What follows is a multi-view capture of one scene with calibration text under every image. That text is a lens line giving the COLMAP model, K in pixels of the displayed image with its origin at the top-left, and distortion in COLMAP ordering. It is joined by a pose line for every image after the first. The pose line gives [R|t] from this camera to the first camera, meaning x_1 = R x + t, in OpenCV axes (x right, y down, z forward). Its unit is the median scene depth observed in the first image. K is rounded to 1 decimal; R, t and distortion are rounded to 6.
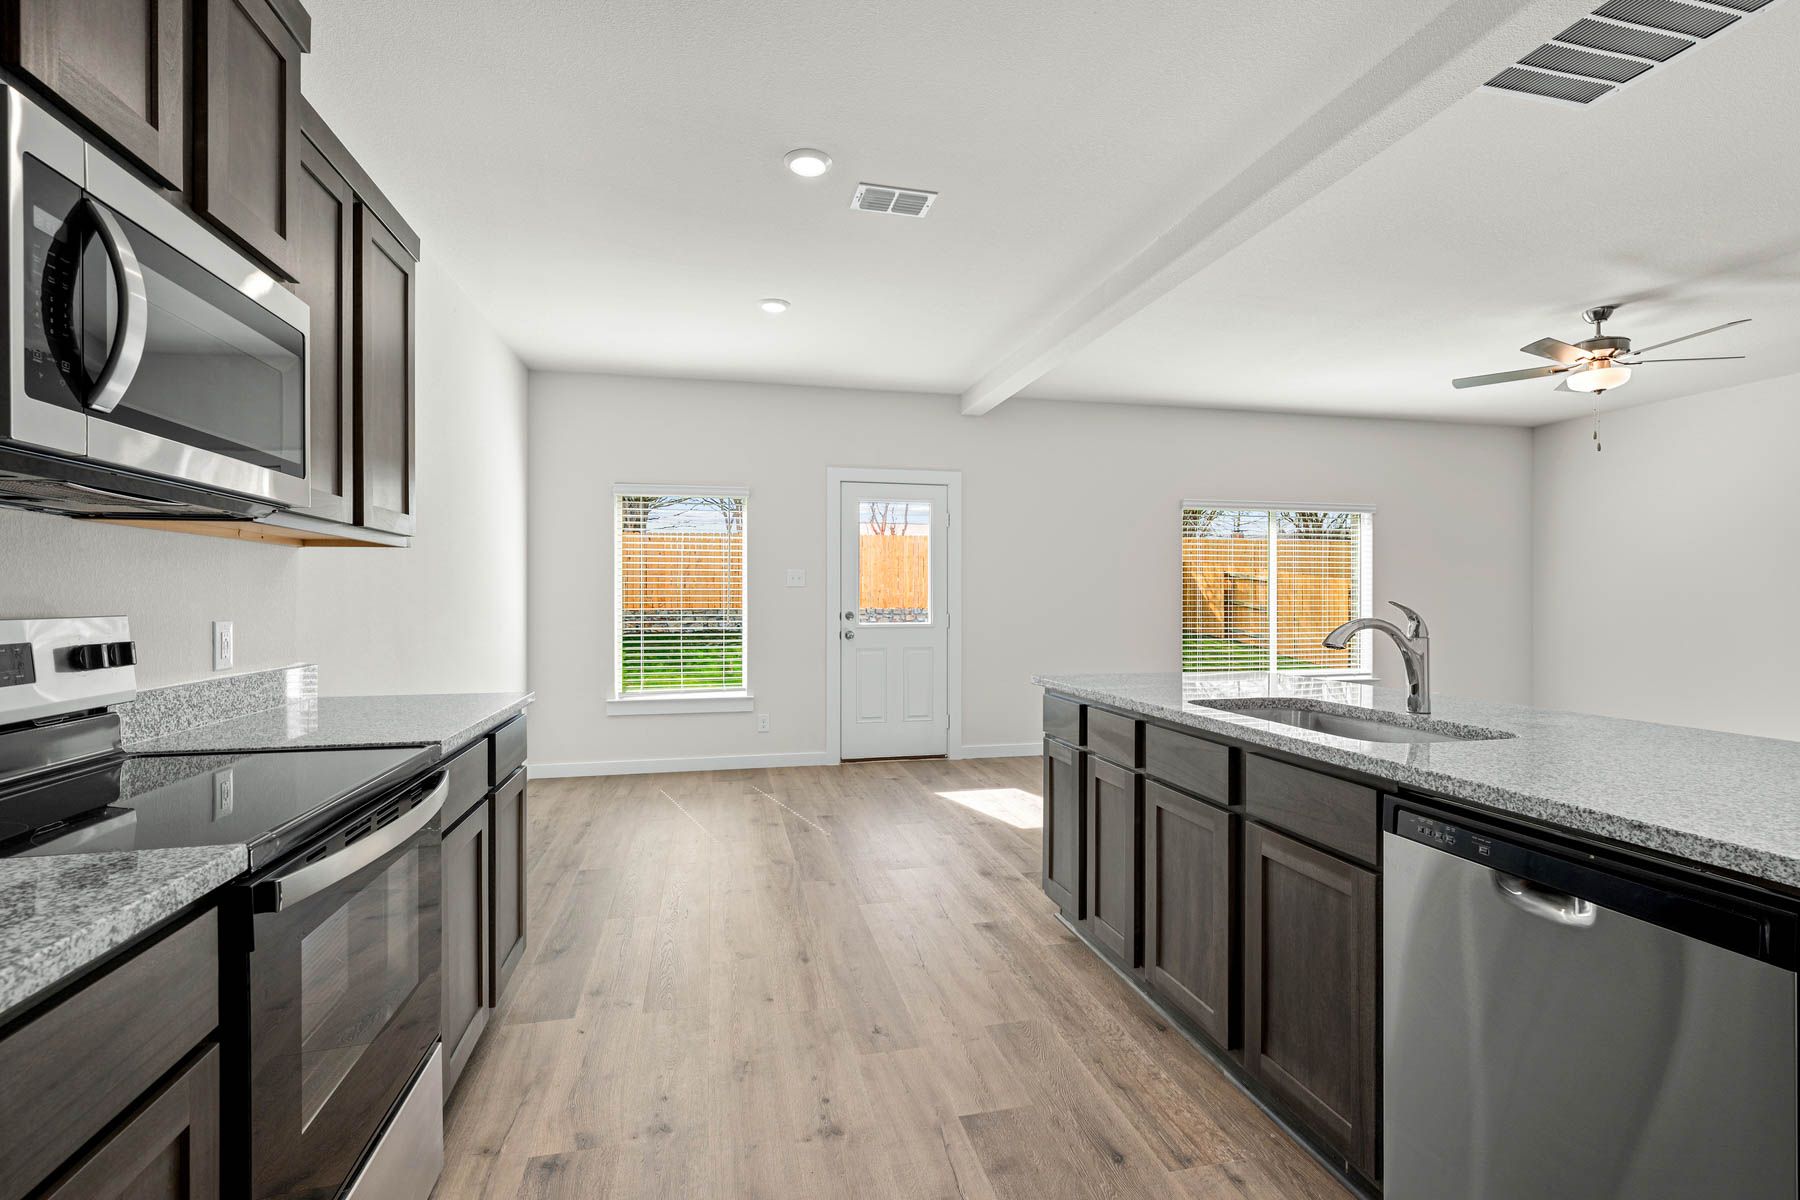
lens RADIAL K [[868.6, 0, 936.7], [0, 868.6, 600.2], [0, 0, 1]] dist [0.000356, 0.000145]
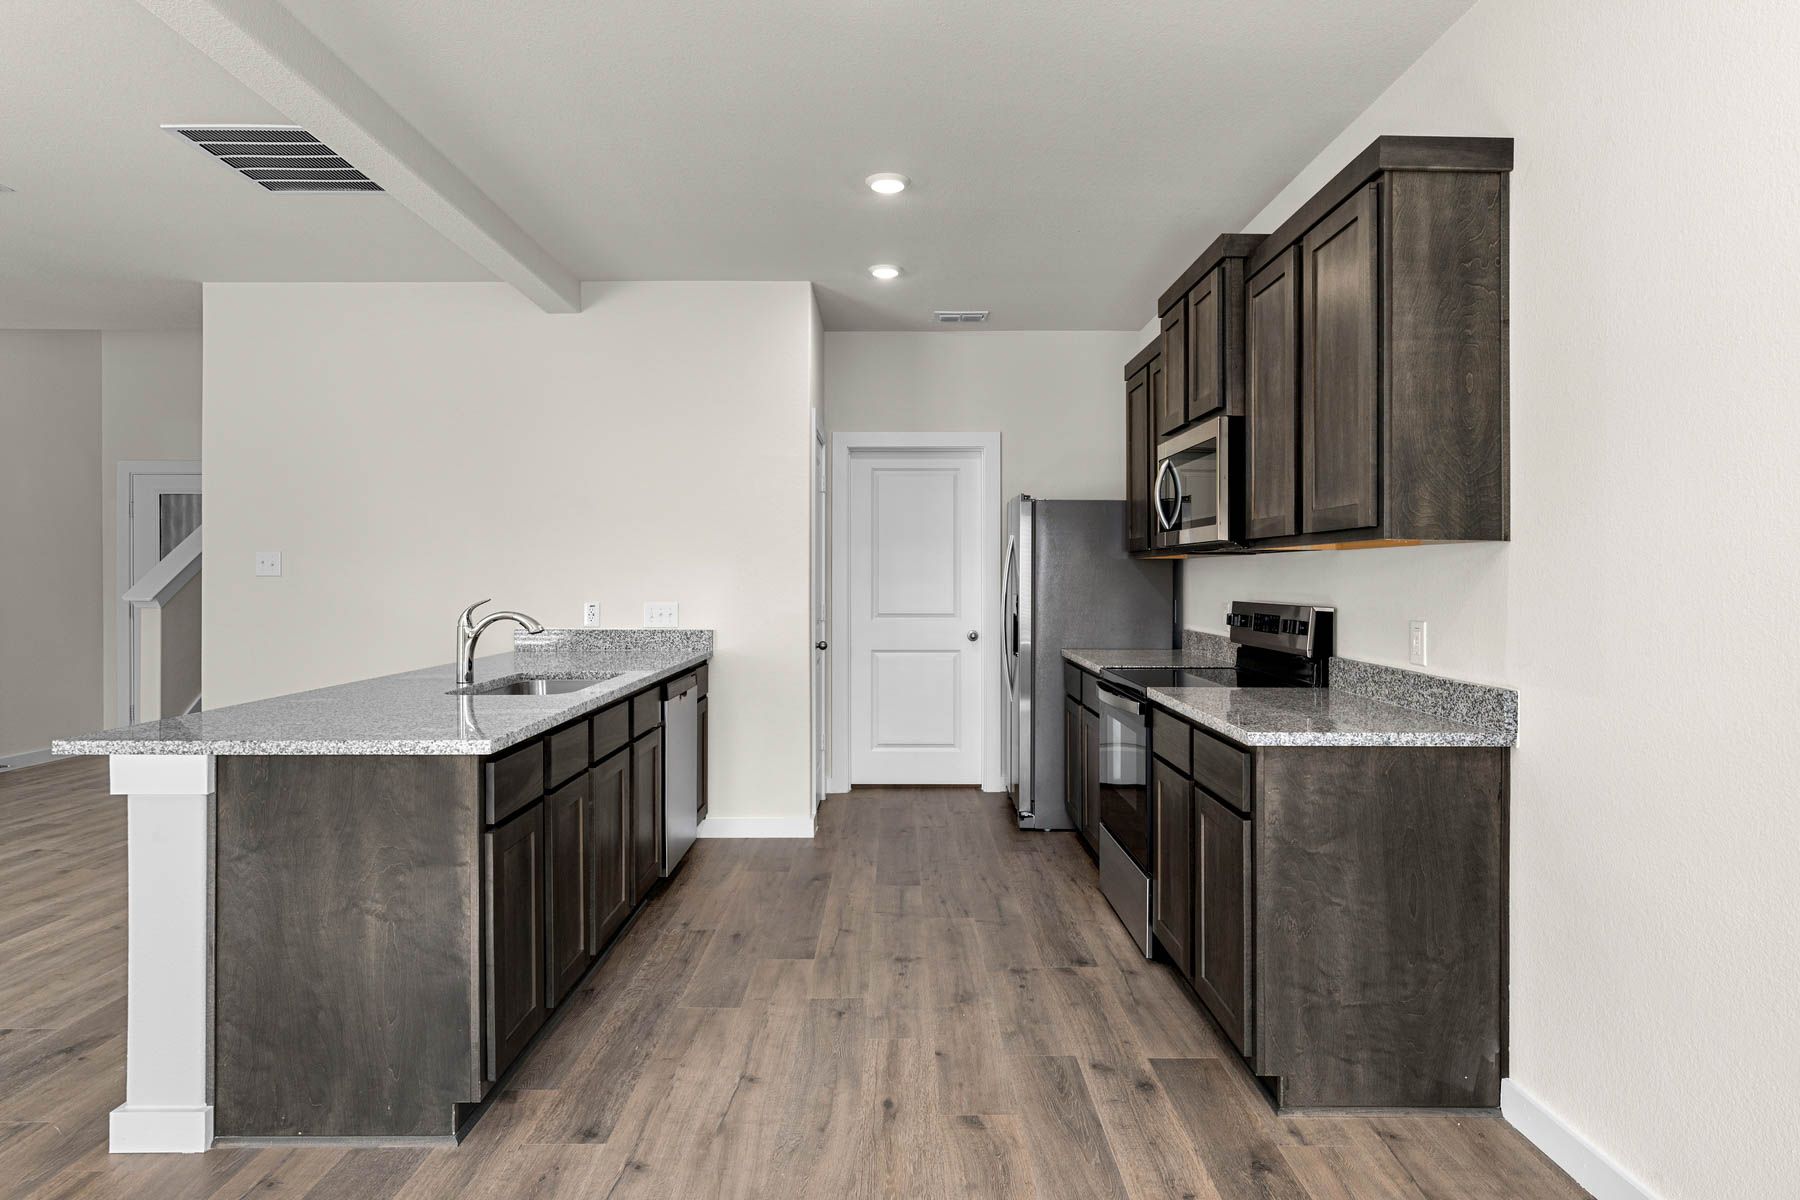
lens RADIAL K [[1044.8, 0, 888.6], [0, 1044.8, 589.6], [0, 0, 1]] dist [-0.000814, -0.000093]
pose [[-0.966134, -0.001662, 0.258037, -0.447273], [0.002571, 0.999868, 0.016066, -0.035221], [-0.258030, 0.016185, -0.966001, 2.181155]]
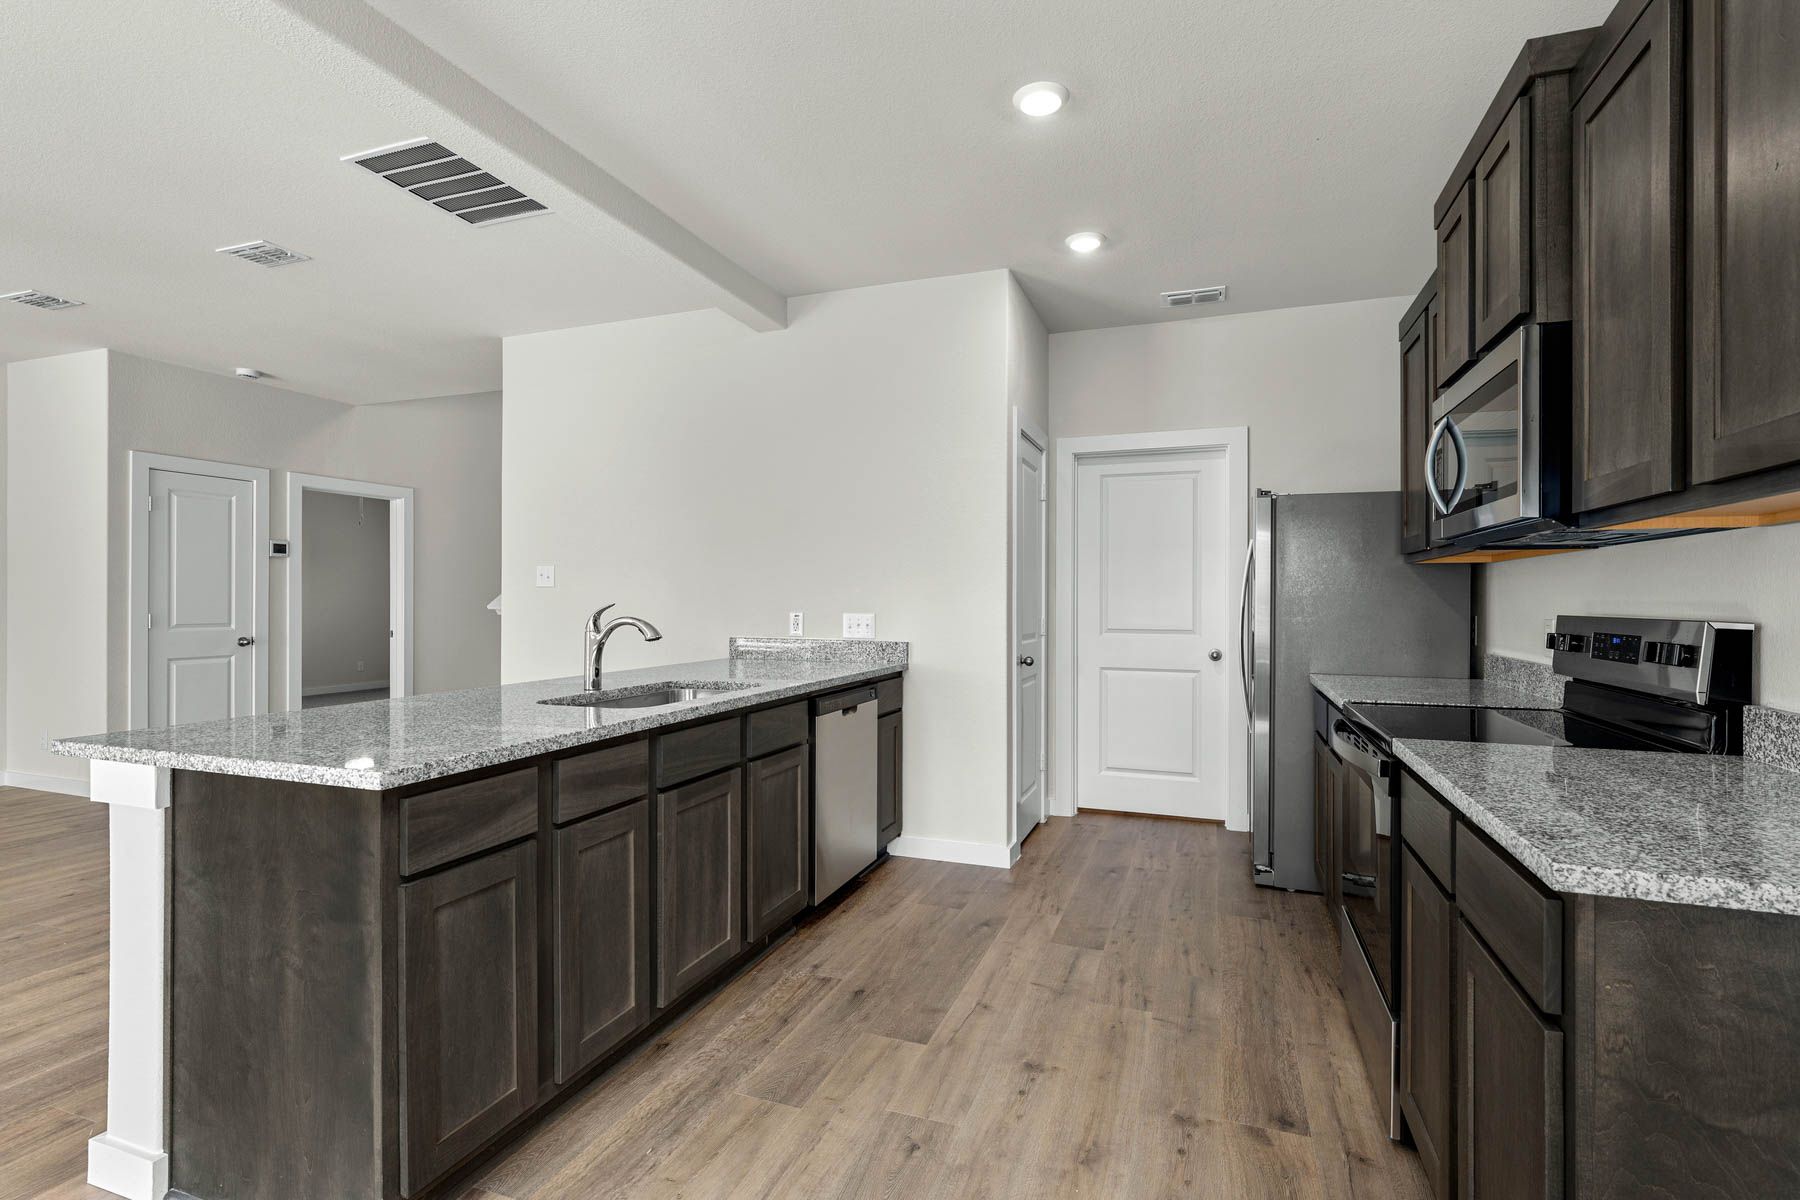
lens RADIAL K [[870.2, 0, 876.5], [0, 870.2, 604.8], [0, 0, 1]] dist [0.006994, 0.000635]
pose [[-0.812066, -0.004157, 0.583551, -0.503086], [0.000968, 0.999964, 0.008471, -0.008400], [-0.583565, 0.007444, -0.812032, 1.656181]]
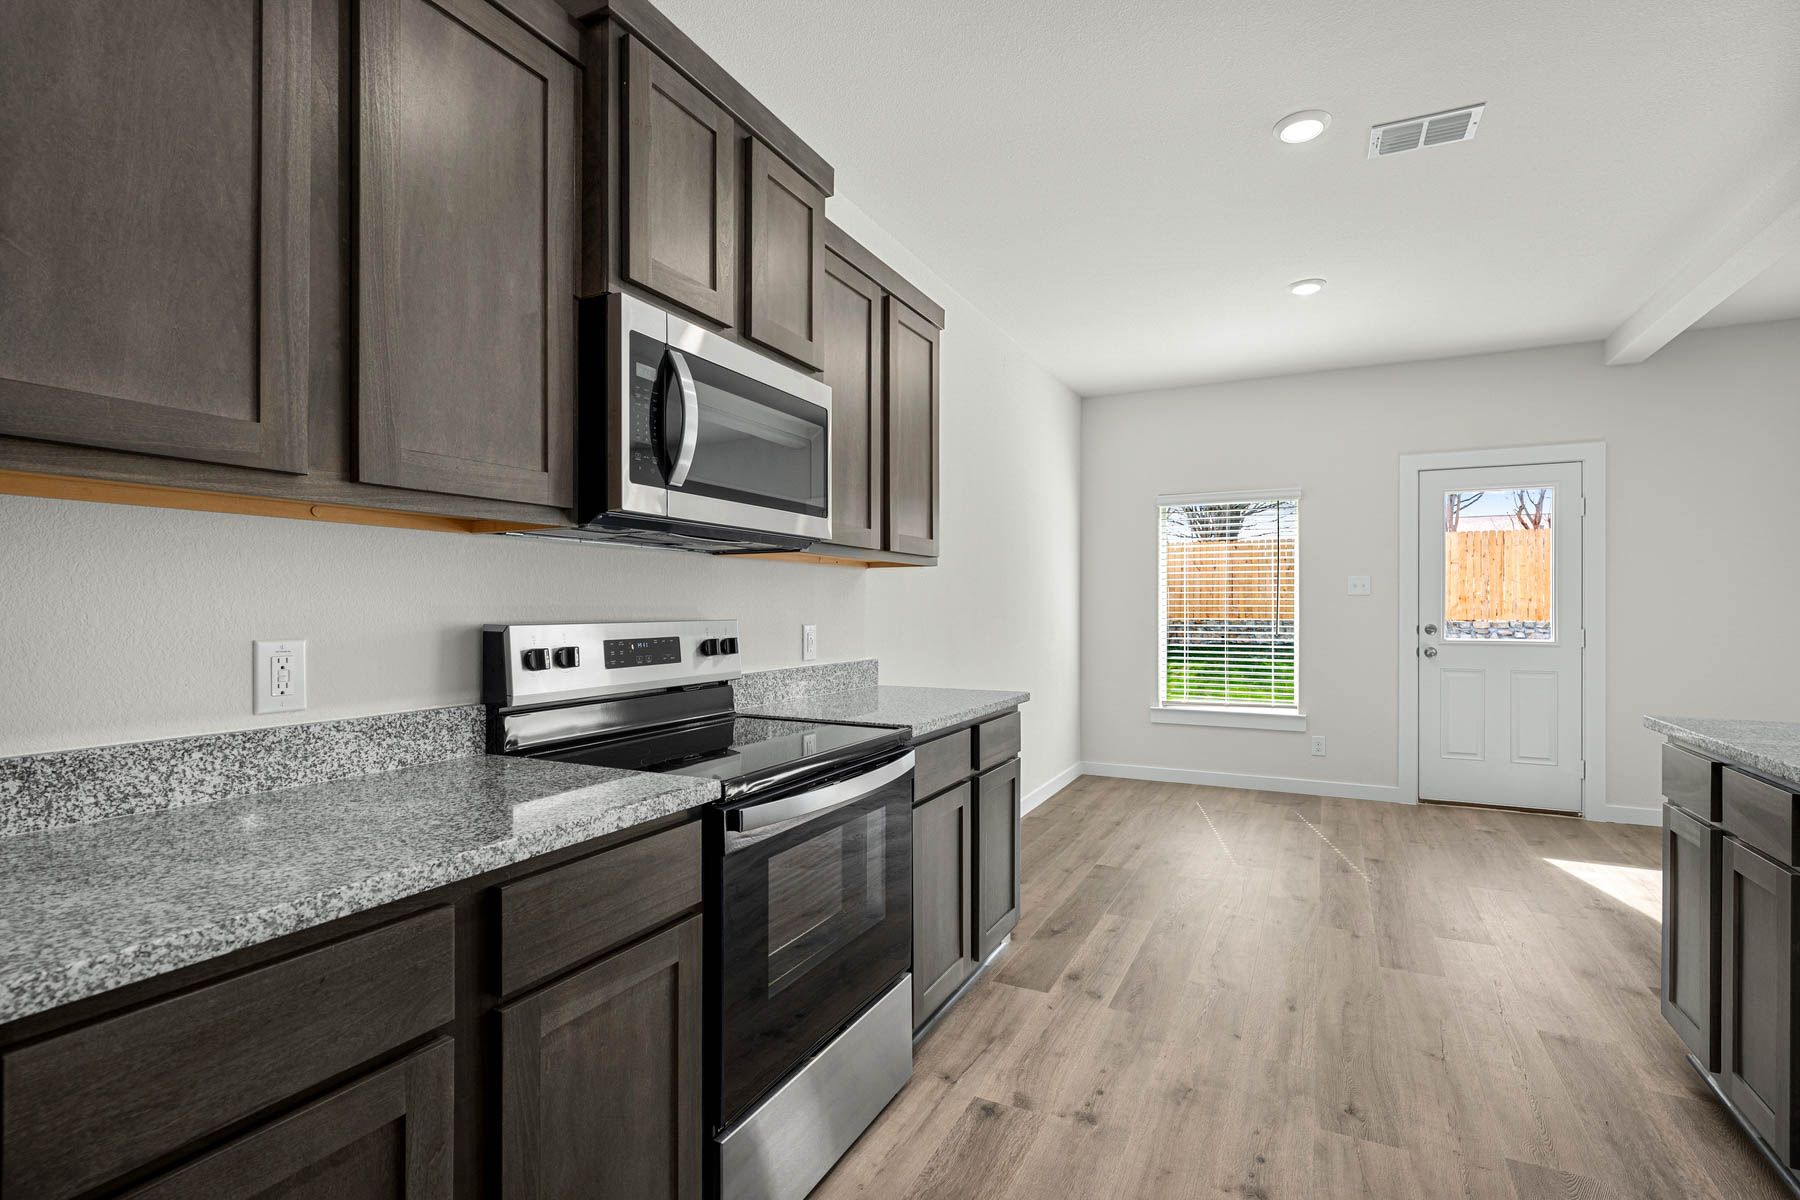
lens RADIAL K [[869.5, 0, 884.3], [0, 869.5, 607.5], [0, 0, 1]] dist [0.000204, 0.000379]
pose [[0.749467, 0.000856, -0.662041, 0.154096], [-0.002806, 0.999994, -0.001883, -0.000816], [0.662036, 0.003269, 0.749465, 0.044745]]
